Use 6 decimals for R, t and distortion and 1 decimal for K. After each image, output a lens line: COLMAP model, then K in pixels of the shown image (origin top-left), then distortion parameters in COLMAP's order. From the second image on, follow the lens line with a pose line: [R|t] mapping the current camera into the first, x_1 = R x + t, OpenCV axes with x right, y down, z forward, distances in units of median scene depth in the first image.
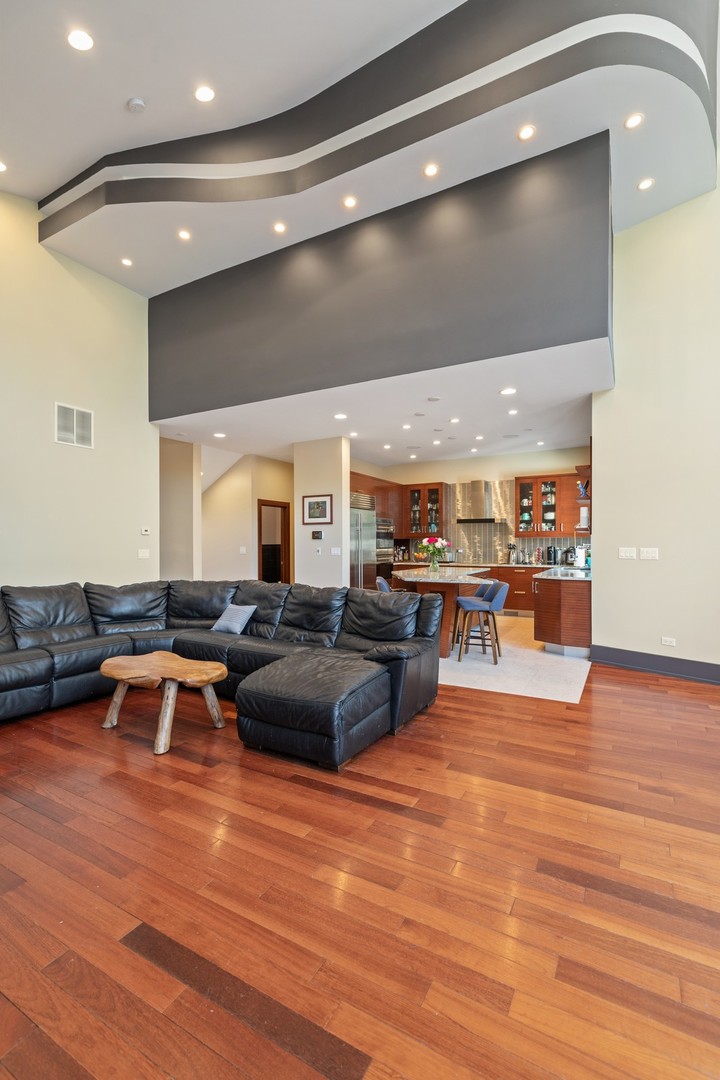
lens RADIAL K [[482.5, 0, 360.6], [0, 482.5, 543.9], [0, 0, 1]] dist [-0.001259, -0.000298]
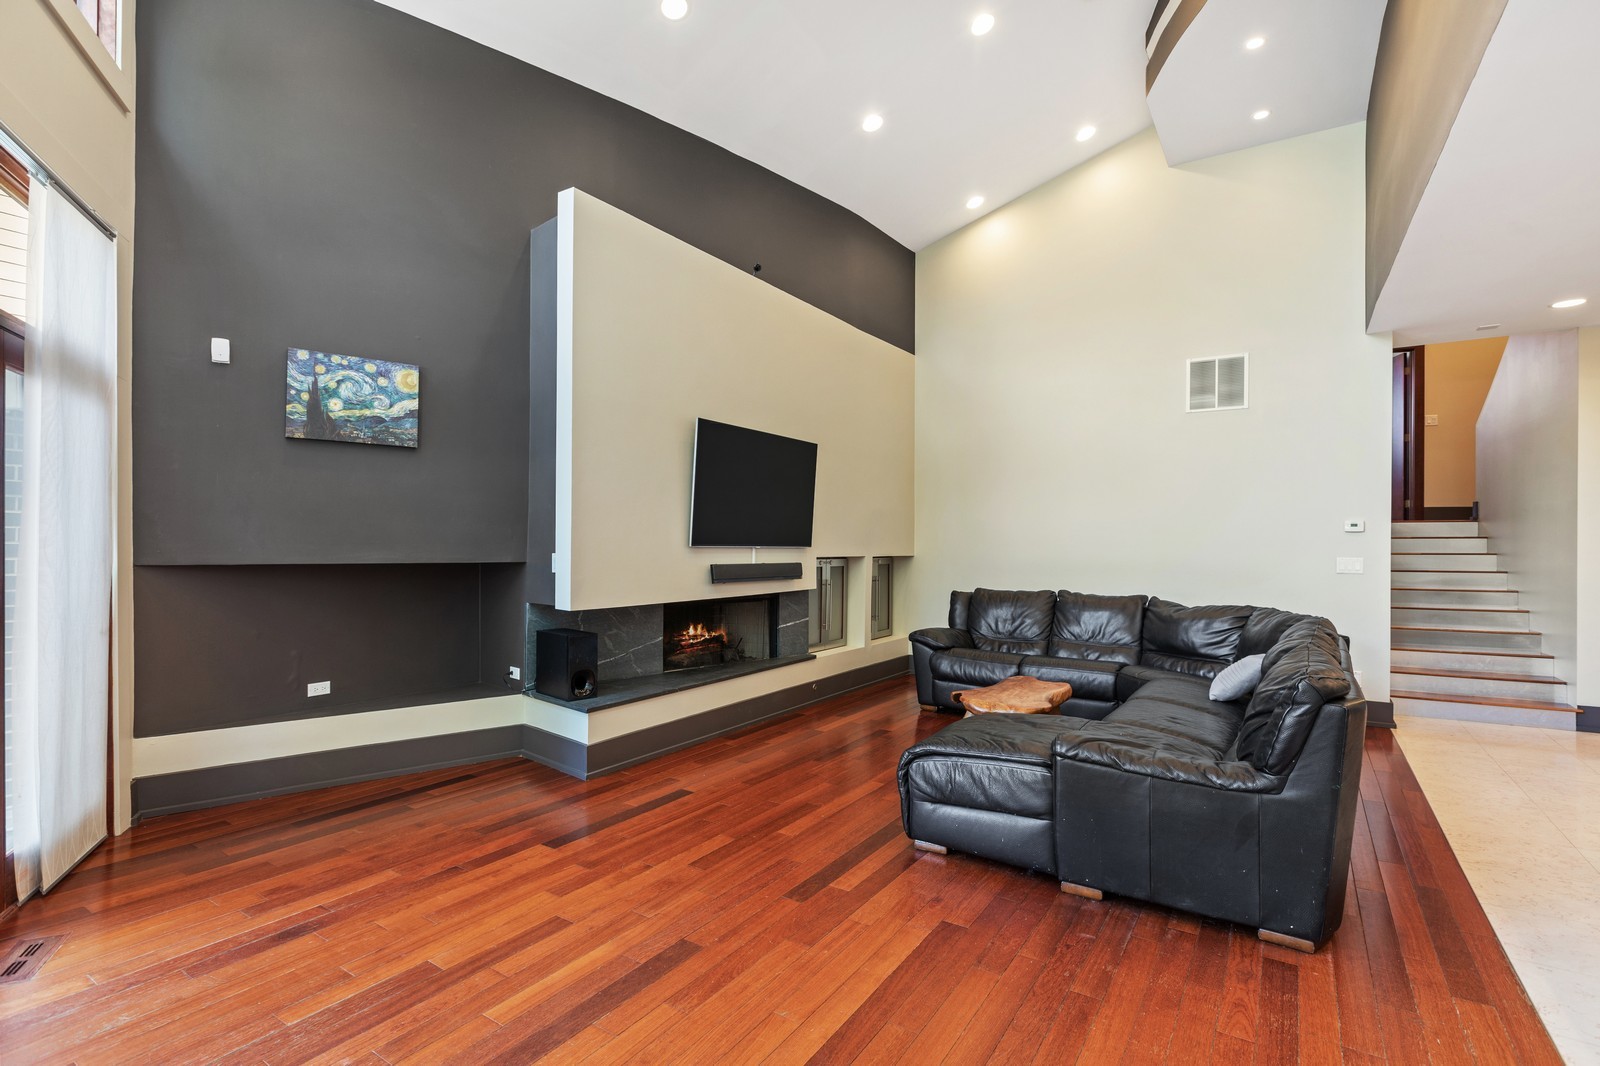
lens RADIAL K [[770.0, 0, 800.4], [0, 770.0, 536.2], [0, 0, 1]] dist [0.003518, 0.000189]
pose [[-0.071247, -0.005417, -0.997444, 1.630536], [-0.009363, 0.999945, -0.004762, -0.009593], [0.997415, 0.009000, -0.071294, 1.255921]]
